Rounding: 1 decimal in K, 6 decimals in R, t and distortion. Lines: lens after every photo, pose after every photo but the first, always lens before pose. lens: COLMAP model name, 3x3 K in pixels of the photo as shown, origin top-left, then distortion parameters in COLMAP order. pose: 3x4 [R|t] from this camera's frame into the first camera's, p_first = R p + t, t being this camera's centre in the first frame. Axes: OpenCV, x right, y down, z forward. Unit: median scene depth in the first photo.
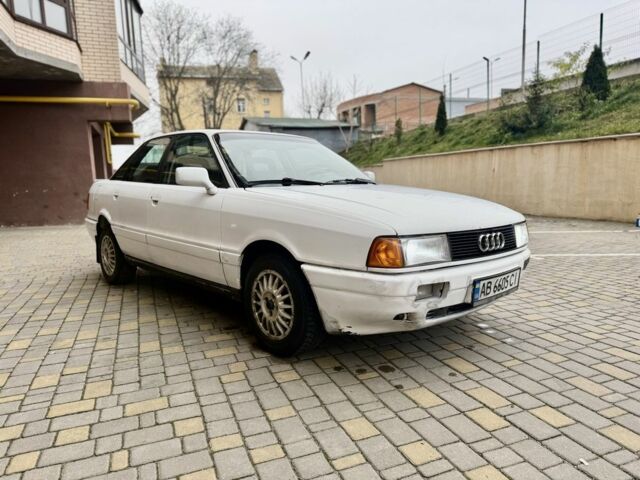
lens RADIAL K [[455.3, 0, 320.0], [0, 455.3, 240.0], [0, 0, 1]] dist [0.045520, -0.061249]
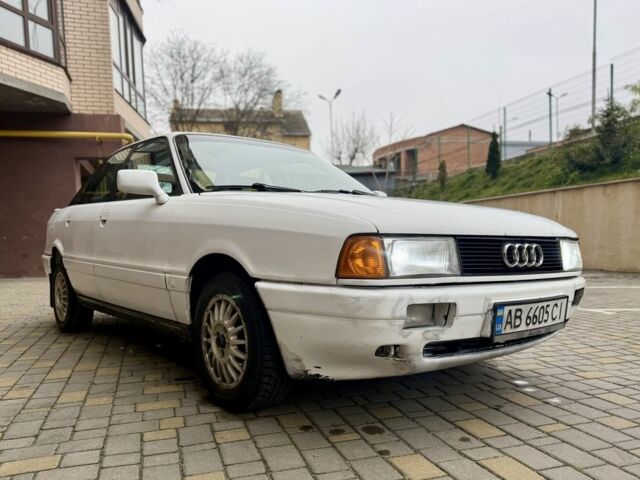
lens RADIAL K [[530.2, 0, 314.7], [0, 530.2, 280.9], [0, 0, 1]] dist [0.051873, -0.068753]
pose [[0.997232, 0.009365, -0.073758, 0.094451], [-0.013263, 0.998531, -0.052535, 0.077572], [0.073157, 0.053368, 0.995891, 0.124683]]
